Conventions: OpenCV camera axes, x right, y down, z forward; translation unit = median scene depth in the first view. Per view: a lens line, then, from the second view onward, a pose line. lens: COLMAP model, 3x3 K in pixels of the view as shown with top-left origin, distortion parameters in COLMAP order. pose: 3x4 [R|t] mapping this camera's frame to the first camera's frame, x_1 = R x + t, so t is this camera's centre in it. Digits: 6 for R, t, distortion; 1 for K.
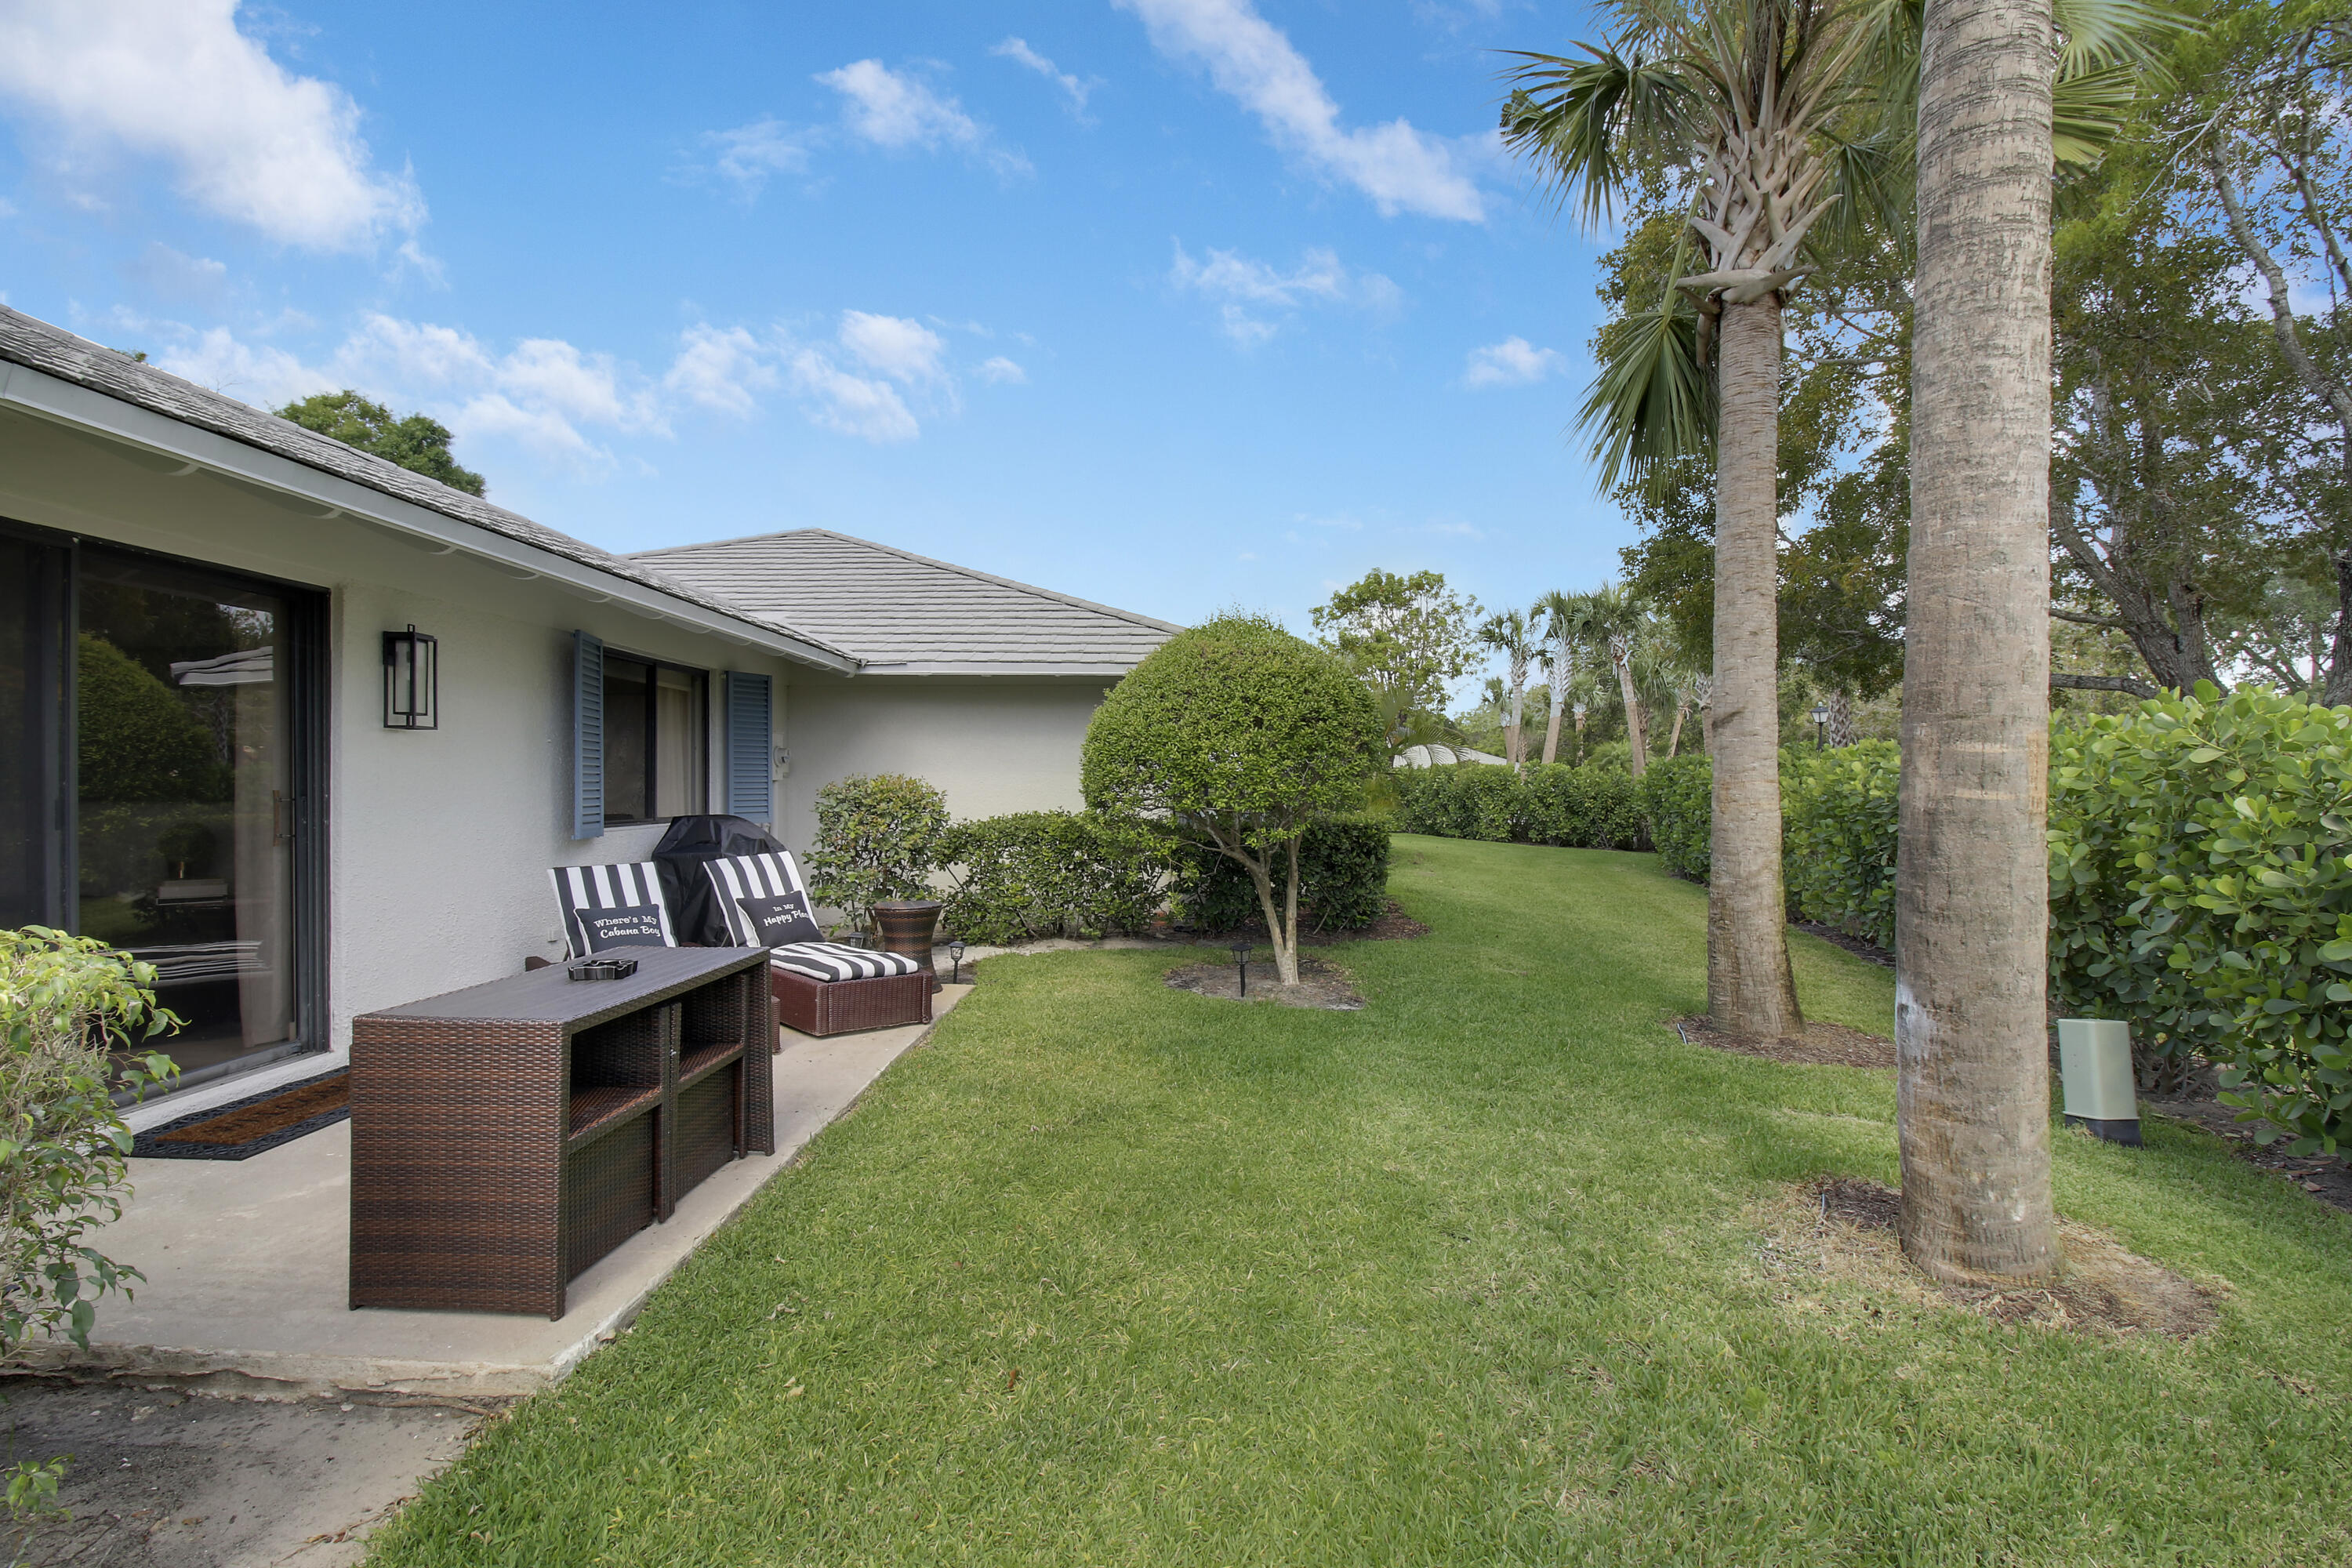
lens RADIAL K [[1119.1, 0, 1168.3], [0, 1119.1, 789.0], [0, 0, 1]] dist [-0.004863, -0.008896]
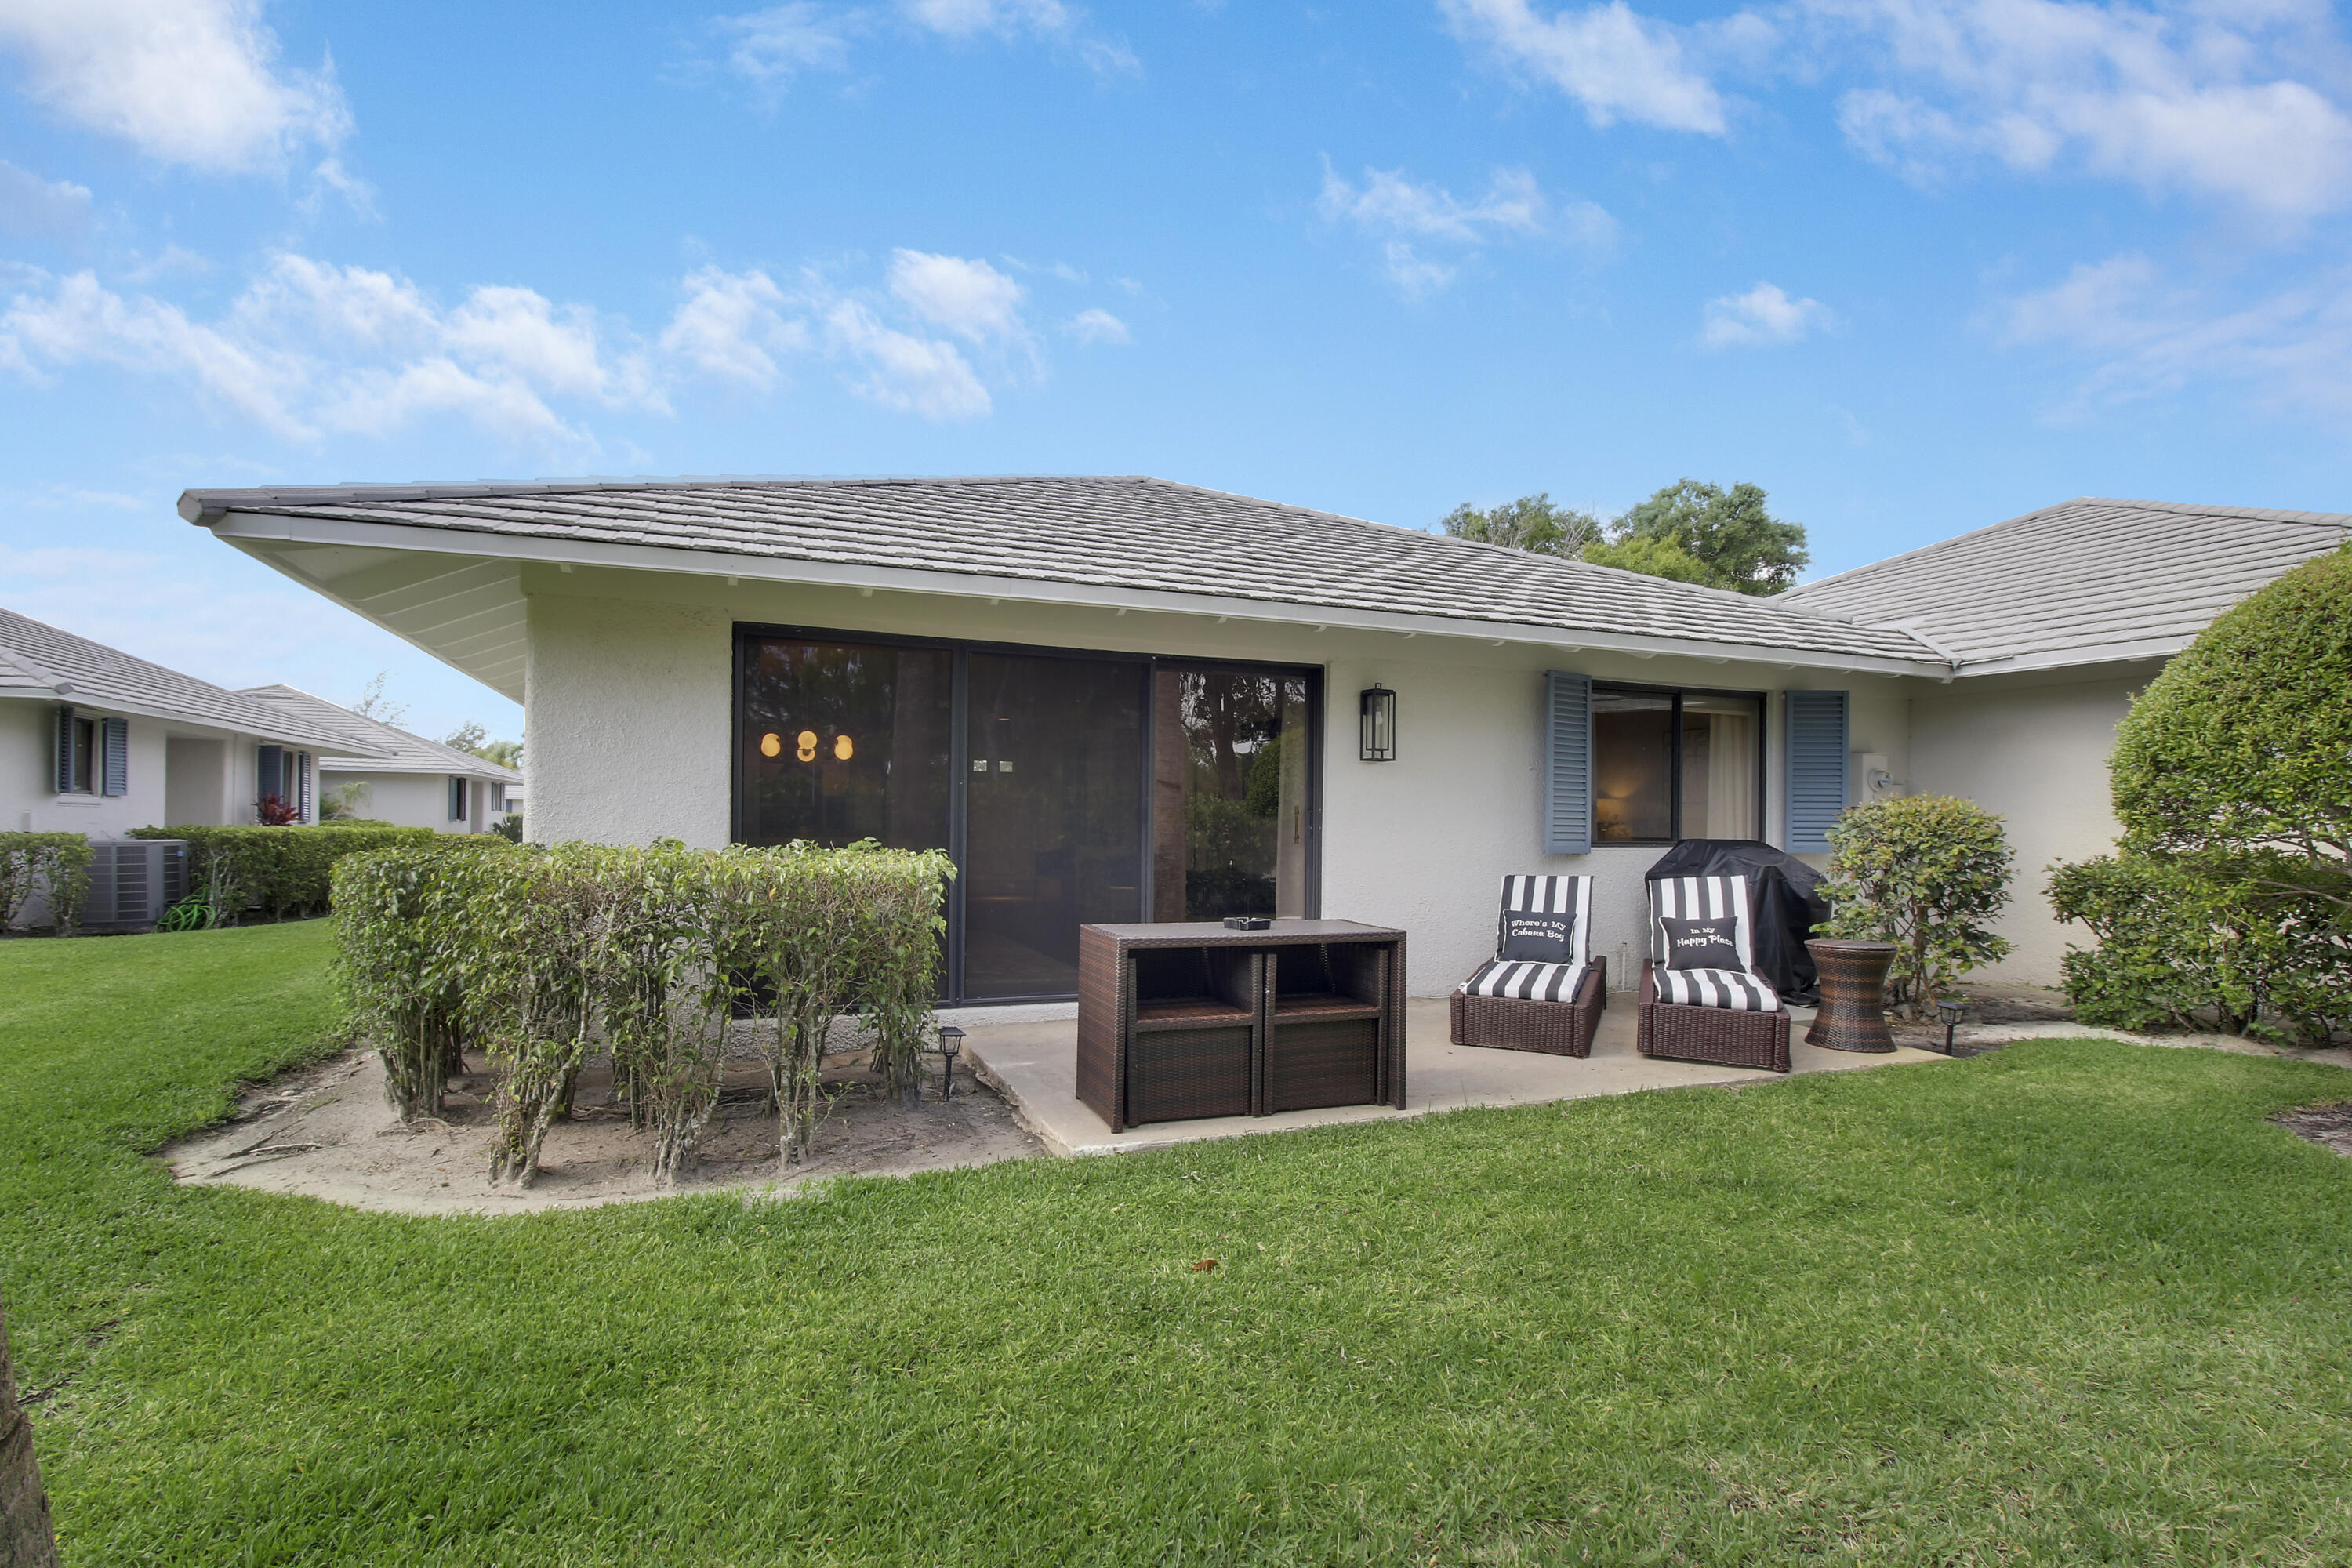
lens RADIAL K [[1119.1, 0, 1150.3], [0, 1119.1, 815.1], [0, 0, 1]] dist [-0.004863, -0.008896]
pose [[0.379017, -0.003555, -0.925383, 0.456075], [-0.014684, 0.999844, -0.009855, 0.027966], [0.925273, 0.017324, 0.378906, 0.234686]]
